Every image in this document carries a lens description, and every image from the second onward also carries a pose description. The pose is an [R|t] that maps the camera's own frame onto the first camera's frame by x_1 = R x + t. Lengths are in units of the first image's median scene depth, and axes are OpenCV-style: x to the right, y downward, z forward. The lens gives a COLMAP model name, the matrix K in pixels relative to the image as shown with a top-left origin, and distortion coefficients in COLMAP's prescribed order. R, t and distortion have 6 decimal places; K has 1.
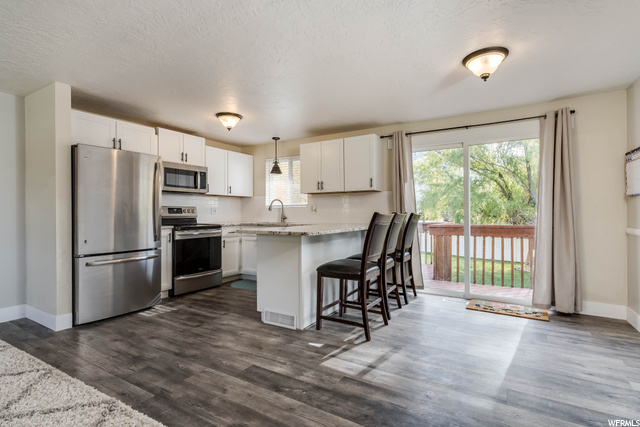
lens RADIAL K [[316.7, 0, 319.0], [0, 316.7, 213.5], [0, 0, 1]] dist [0.000143, -0.000626]
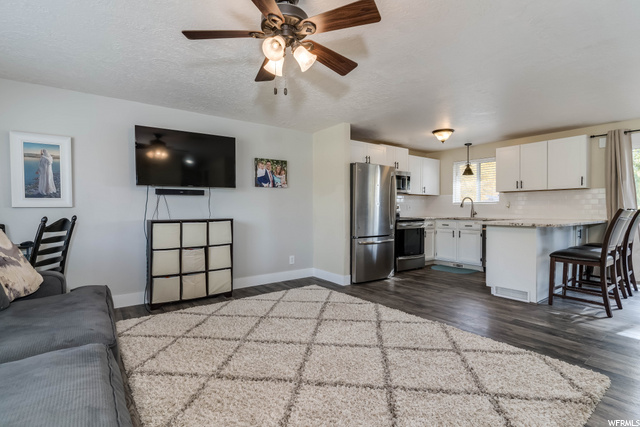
lens RADIAL K [[308.1, 0, 318.3], [0, 308.1, 212.4], [0, 0, 1]] dist [0.000394, 0.001670]
pose [[0.926015, 0.006295, -0.377435, -0.322168], [-0.003126, 0.999955, 0.009006, 0.002231], [0.377474, -0.007160, 0.925992, -0.364828]]
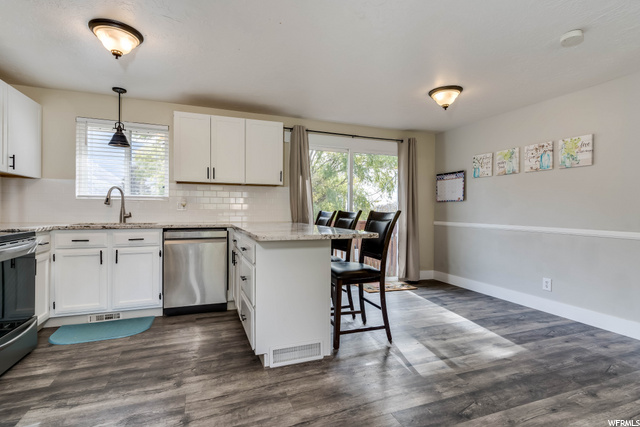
lens RADIAL K [[316.7, 0, 321.0], [0, 316.7, 212.8], [0, 0, 1]] dist [0.000143, -0.000626]
pose [[0.610426, 0.002120, 0.792071, -0.582701], [-0.009886, 0.999939, 0.004942, 0.000543], [-0.792012, -0.010847, 0.610409, 0.437339]]
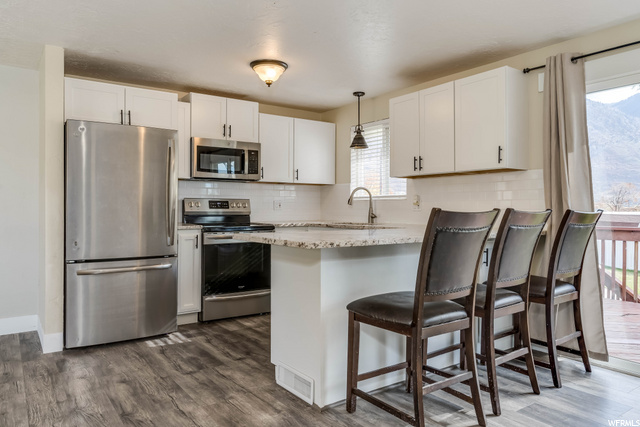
lens RADIAL K [[440.2, 0, 319.2], [0, 440.2, 209.1], [0, 0, 1]] dist [-0.007568, 0.008069]
pose [[0.919891, 0.005719, -0.392133, 0.215329], [-0.005470, 0.999984, 0.001752, -0.002343], [0.392137, 0.000534, 0.919907, 0.204719]]
